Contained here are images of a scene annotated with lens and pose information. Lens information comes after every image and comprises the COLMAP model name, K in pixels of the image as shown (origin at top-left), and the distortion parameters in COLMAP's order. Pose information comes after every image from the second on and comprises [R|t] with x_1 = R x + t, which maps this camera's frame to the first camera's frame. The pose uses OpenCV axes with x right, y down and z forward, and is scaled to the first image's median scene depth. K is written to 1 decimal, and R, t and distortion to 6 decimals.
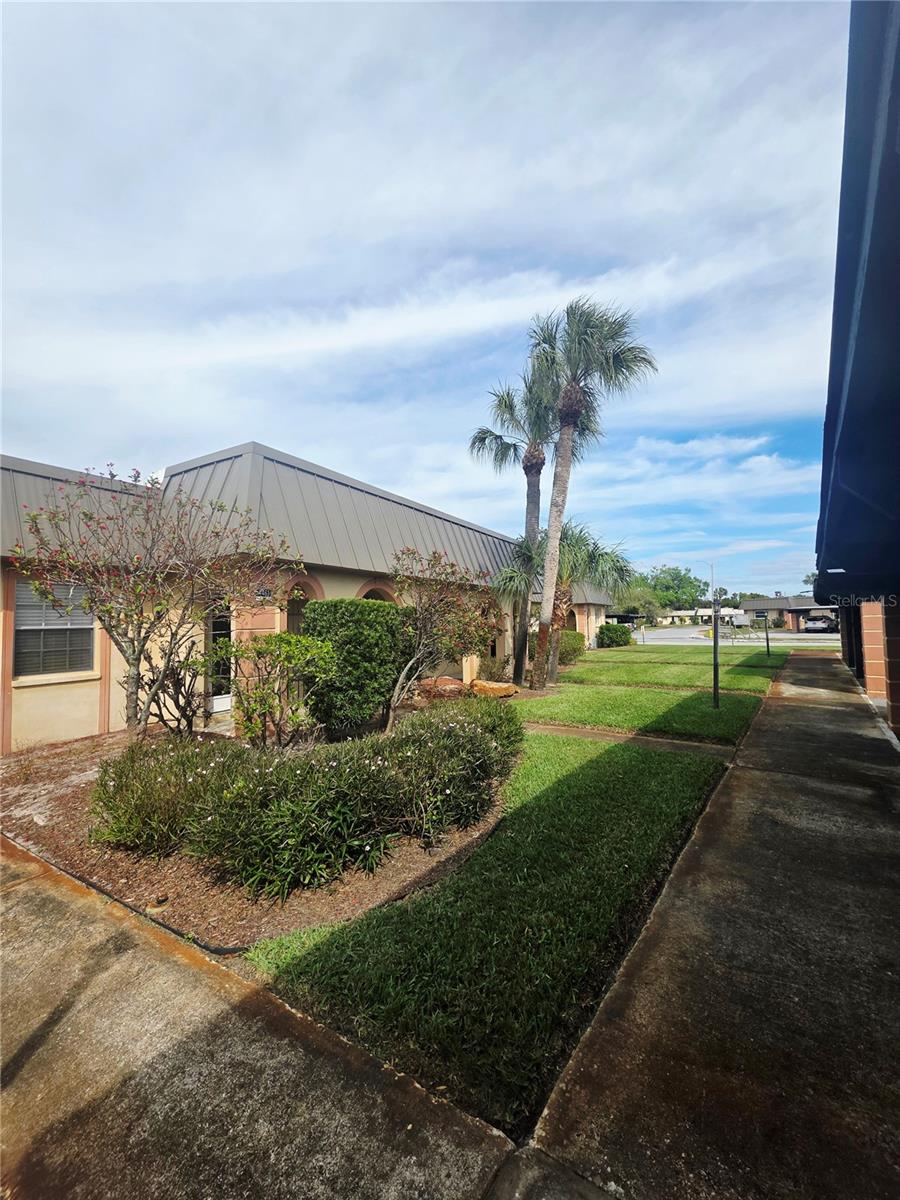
lens RADIAL K [[485.4, 0, 448.1], [0, 485.4, 595.4], [0, 0, 1]] dist [-0.002536, -0.000160]
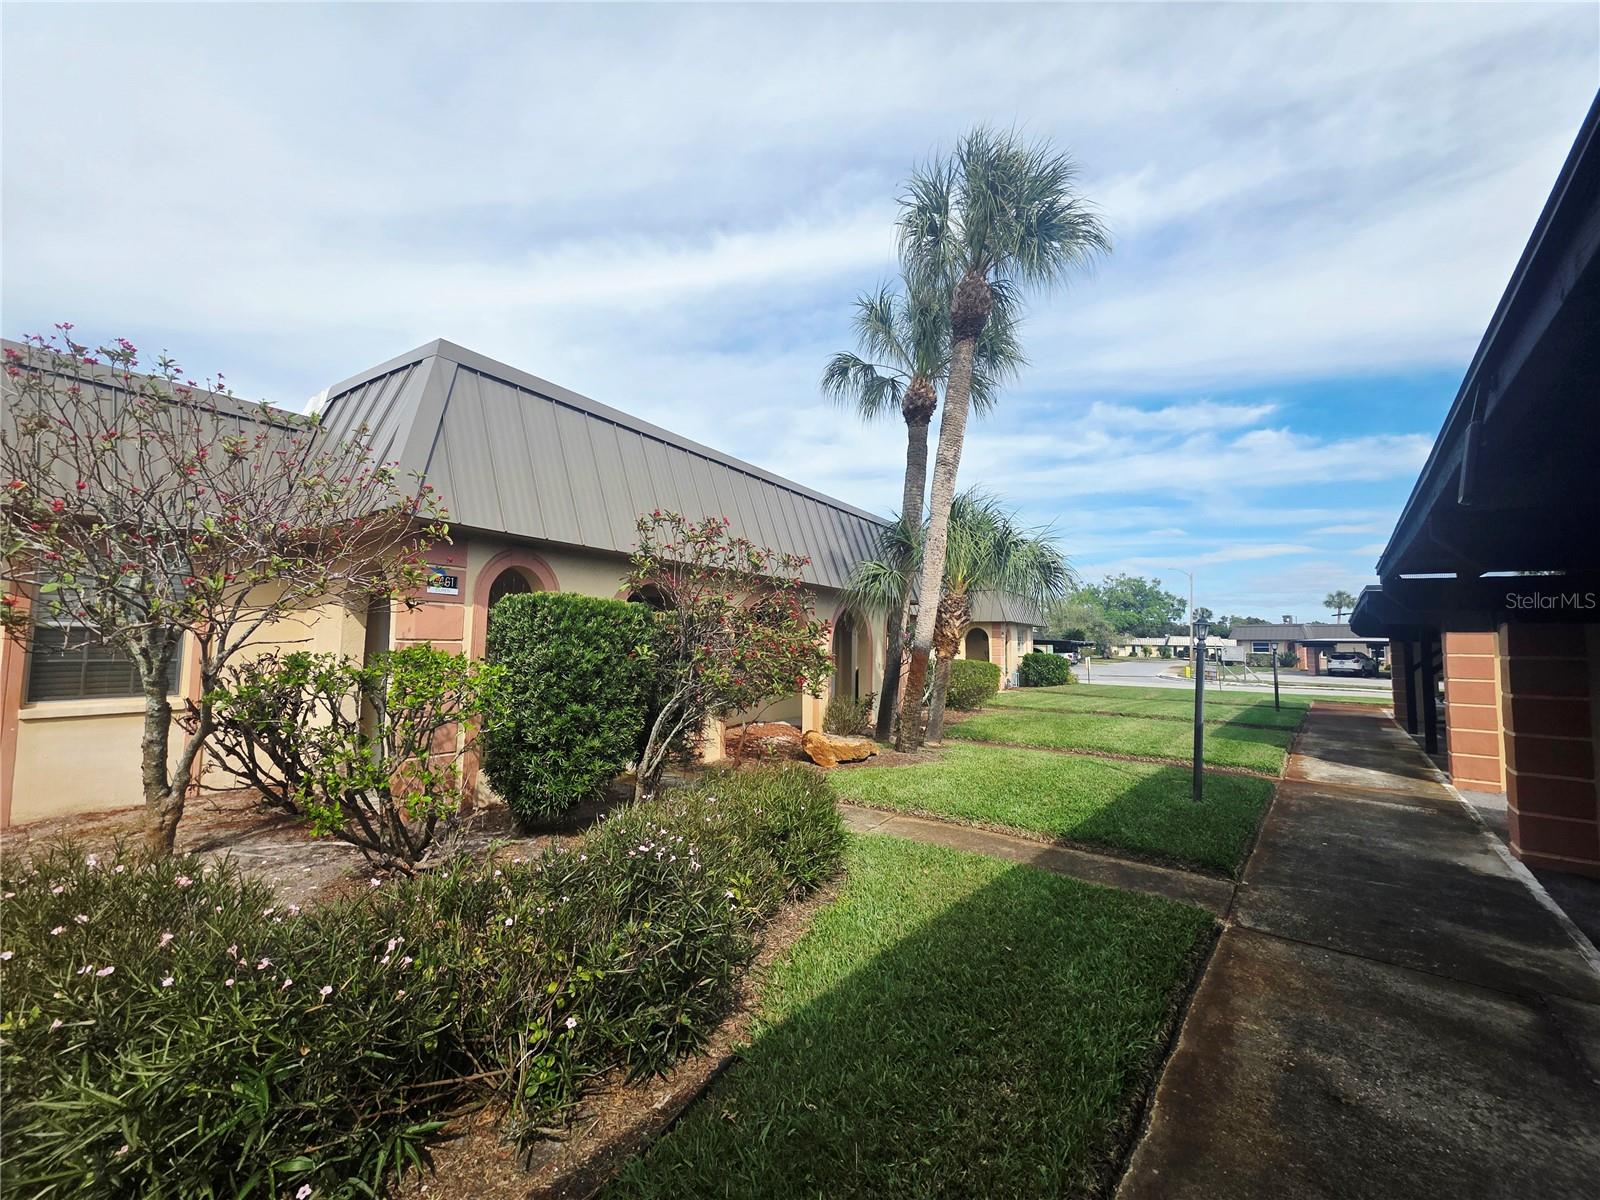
lens RADIAL K [[636.7, 0, 792.2], [0, 636.7, 595.7], [0, 0, 1]] dist [0.001360, 0.000255]
pose [[0.997626, 0.032346, -0.060792, 0.074114], [-0.033357, 0.999321, -0.015677, 0.006912], [0.060244, 0.017668, 0.998027, 0.143585]]
